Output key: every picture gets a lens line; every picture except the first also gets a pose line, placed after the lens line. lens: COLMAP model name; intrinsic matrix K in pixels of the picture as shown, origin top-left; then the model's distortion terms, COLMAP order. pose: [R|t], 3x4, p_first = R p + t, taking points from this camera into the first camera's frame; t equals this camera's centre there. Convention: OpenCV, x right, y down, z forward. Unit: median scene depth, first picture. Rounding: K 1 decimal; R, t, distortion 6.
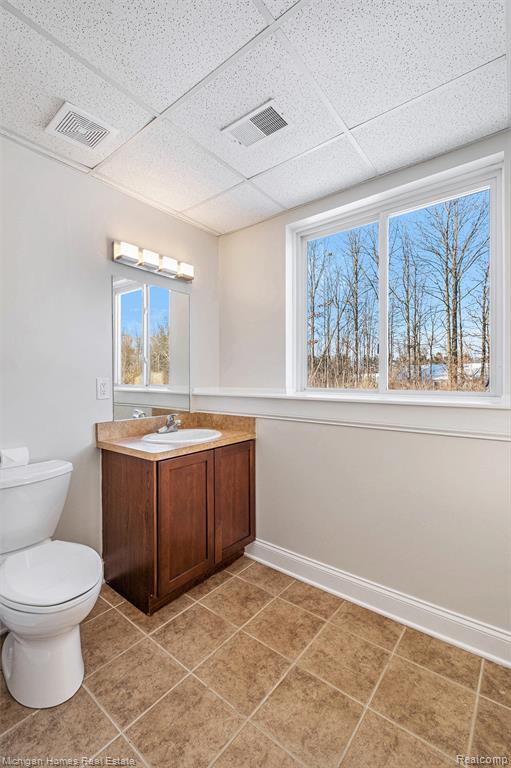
lens RADIAL K [[335.5, 0, 255.2], [0, 335.5, 377.9], [0, 0, 1]] dist [0.001534, -0.001891]
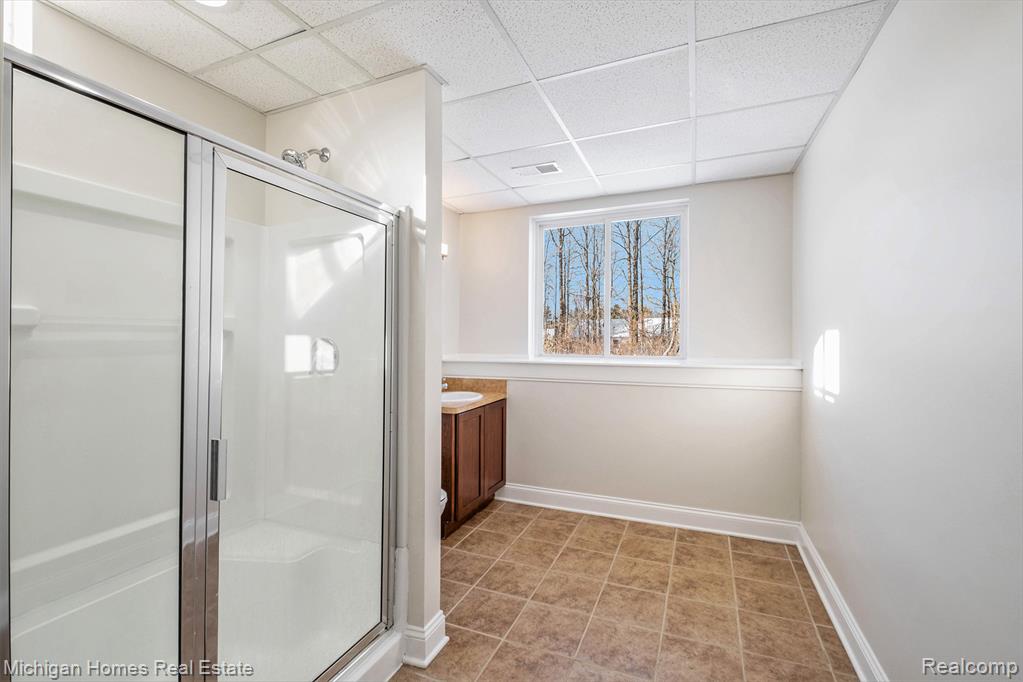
lens RADIAL K [[446.8, 0, 511.9], [0, 446.8, 340.4], [0, 0, 1]] dist [0.001534, -0.001891]
pose [[0.962845, -0.005824, 0.269992, -0.406027], [0.001906, 0.999889, 0.014771, -0.044542], [-0.270049, -0.013707, 0.962749, -0.516755]]
